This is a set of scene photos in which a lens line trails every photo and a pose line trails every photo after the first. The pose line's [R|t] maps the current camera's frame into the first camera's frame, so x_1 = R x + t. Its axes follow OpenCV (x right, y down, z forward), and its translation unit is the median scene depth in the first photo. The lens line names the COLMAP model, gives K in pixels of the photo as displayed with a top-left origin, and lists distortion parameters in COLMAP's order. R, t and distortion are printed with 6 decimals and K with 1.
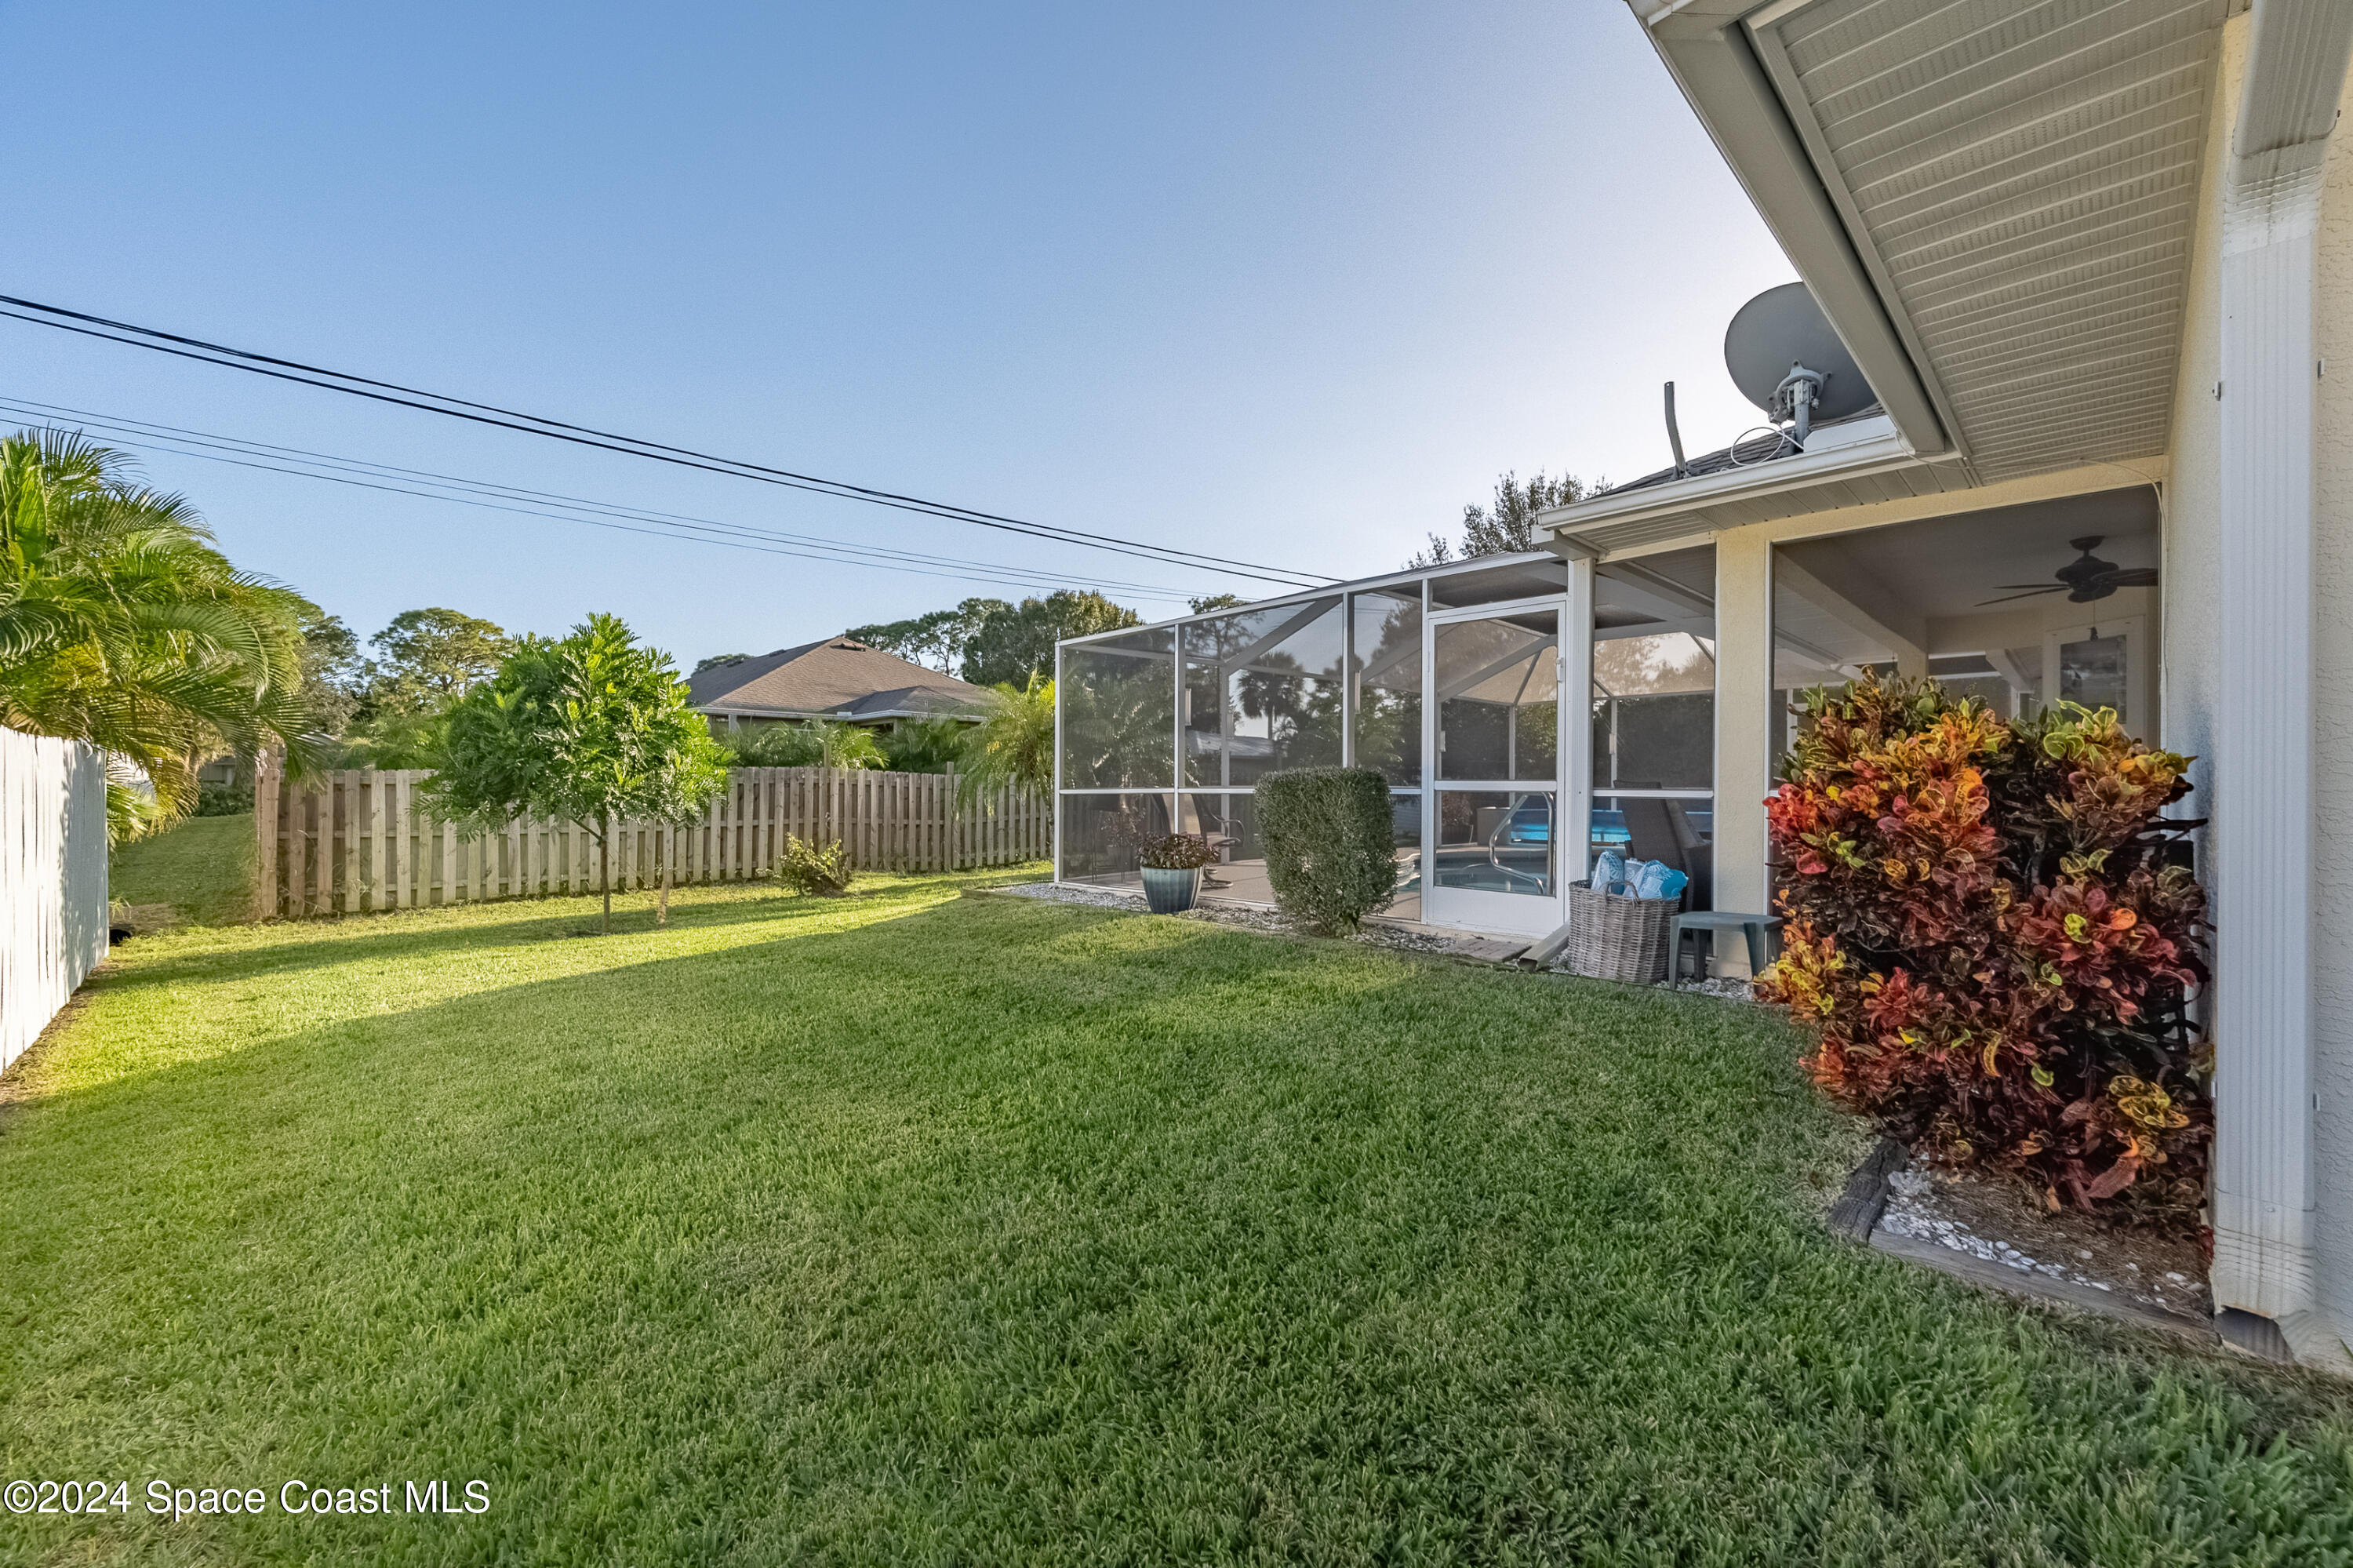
lens RADIAL K [[925.8, 0, 1176.5], [0, 925.8, 784.0], [0, 0, 1]] dist [-0.001641, -0.000286]
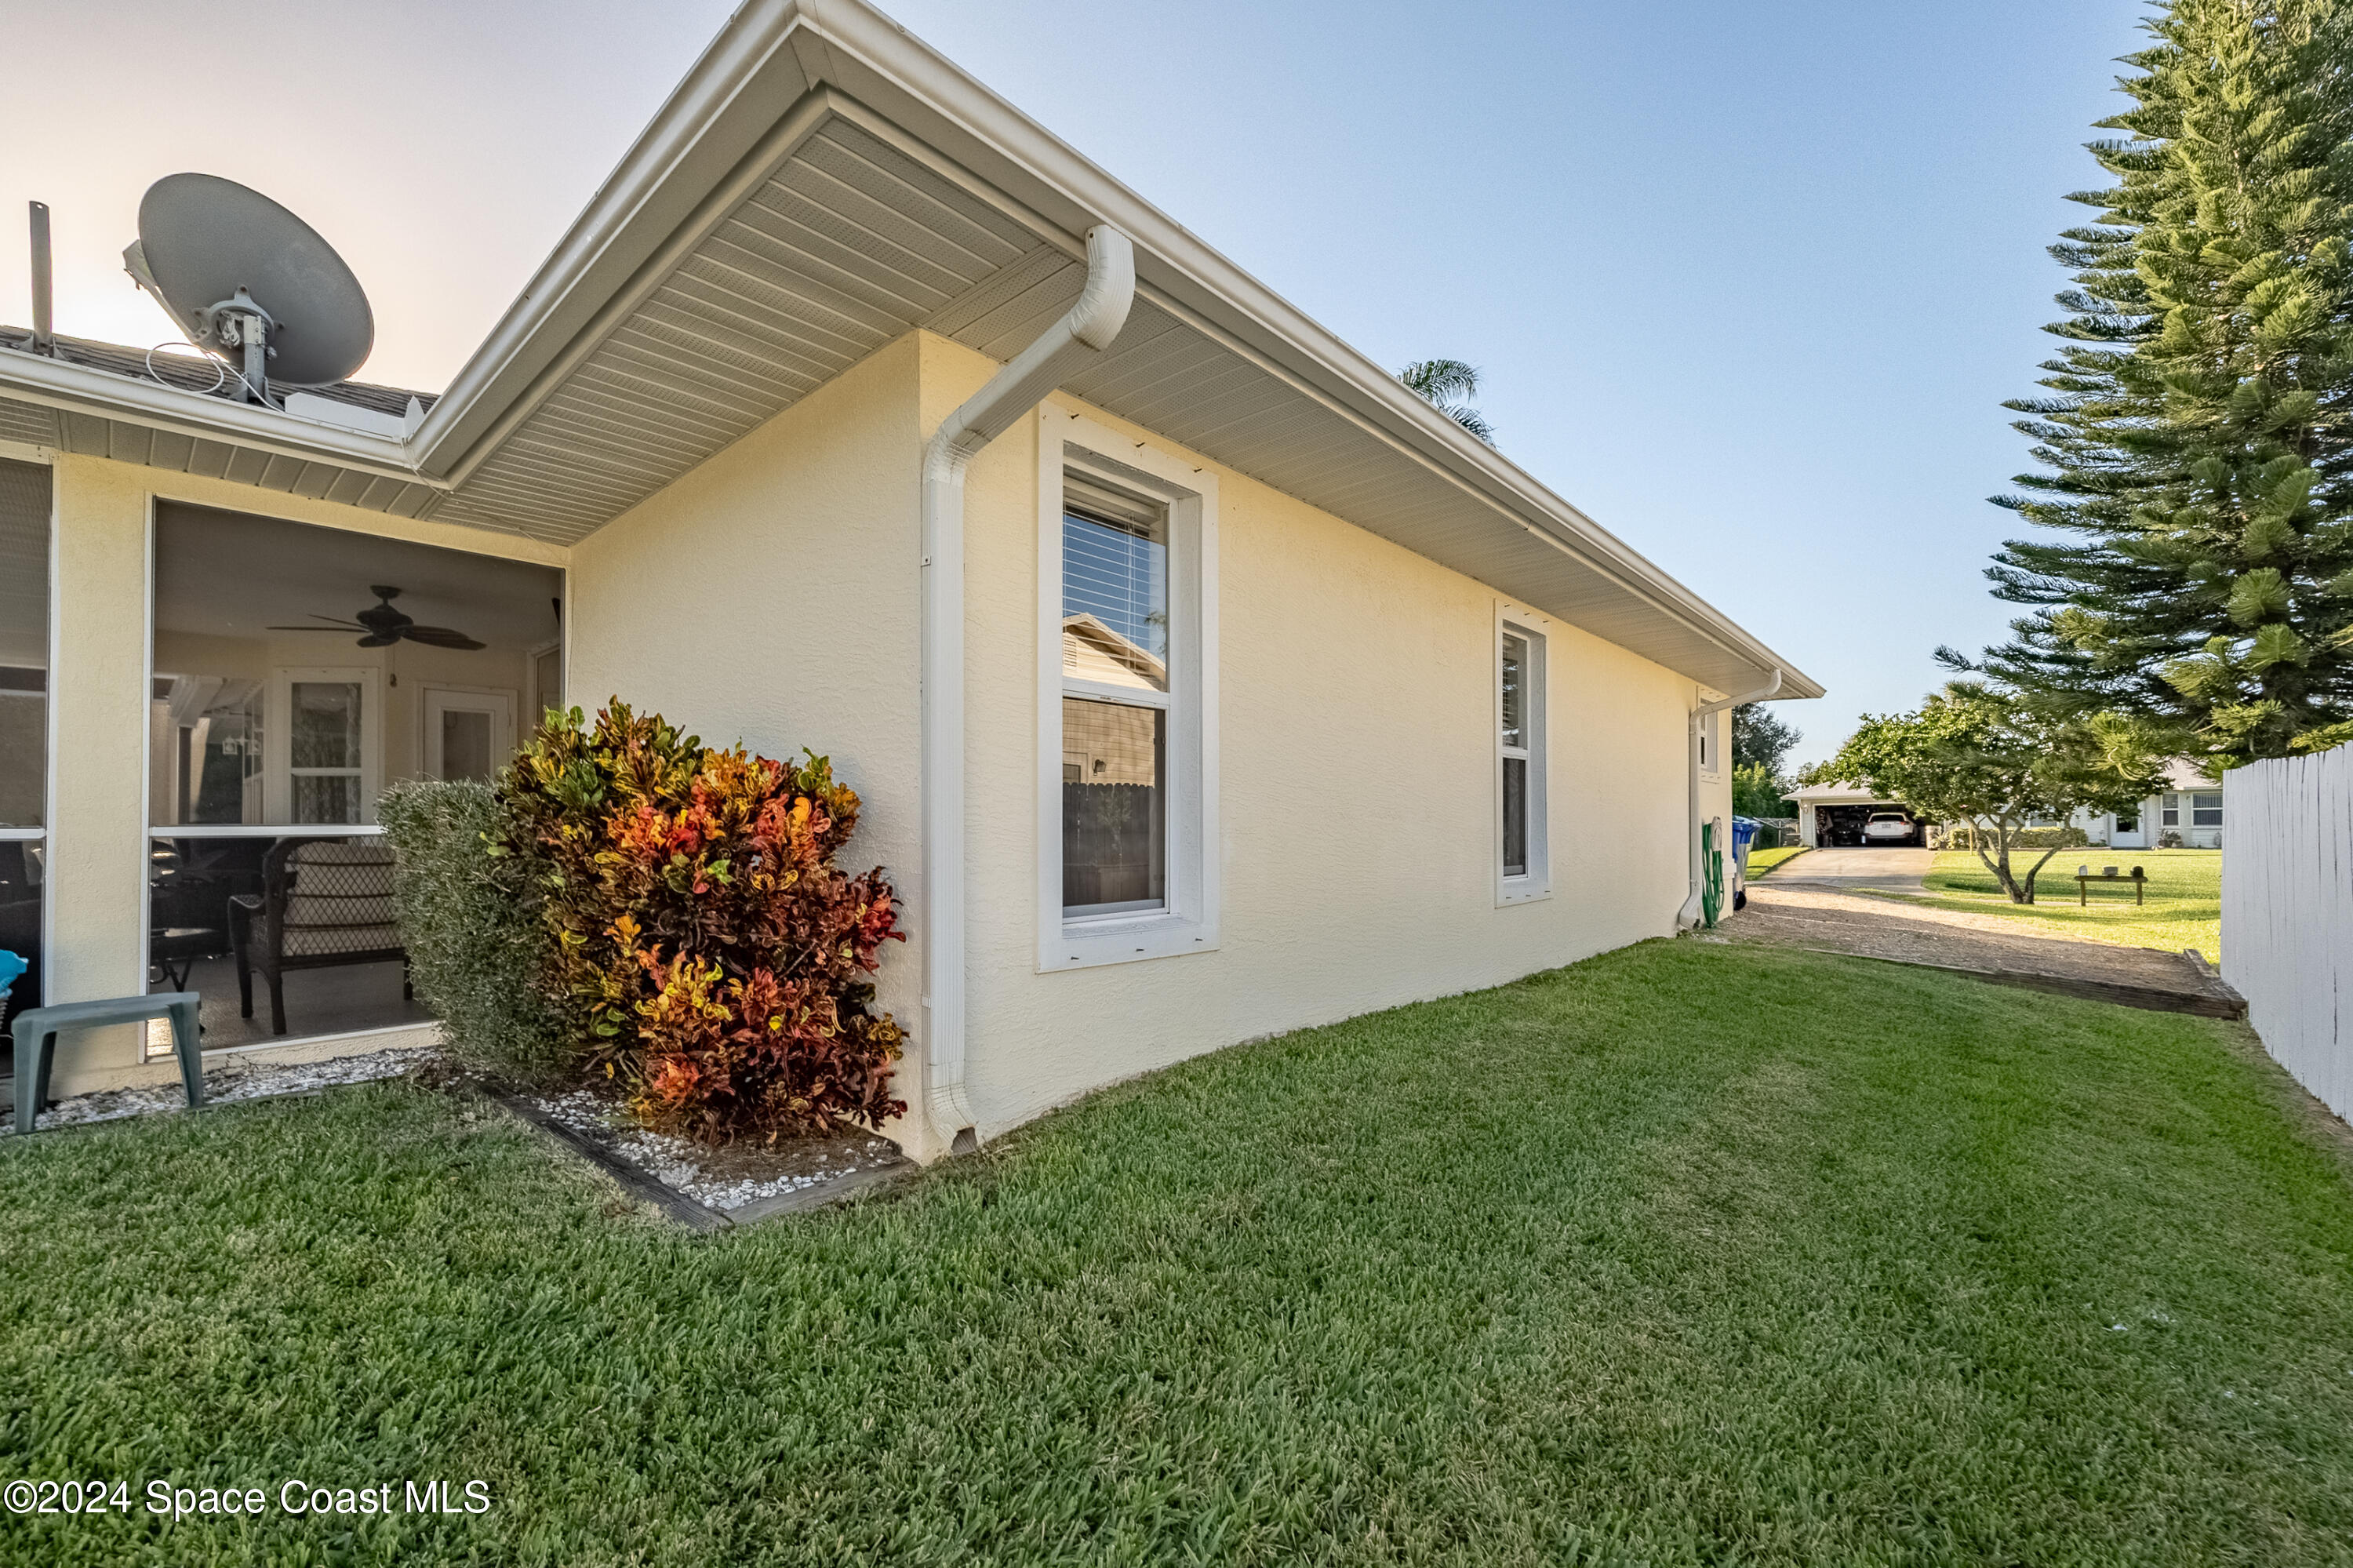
lens RADIAL K [[949.4, 0, 1166.3], [0, 949.4, 821.0], [0, 0, 1]] dist [0.001074, 0.000004]
pose [[-0.054198, 0.006120, 0.998511, -0.296820], [0.004323, 0.999973, -0.005895, 0.018419], [-0.998521, 0.003997, -0.054223, 0.391684]]
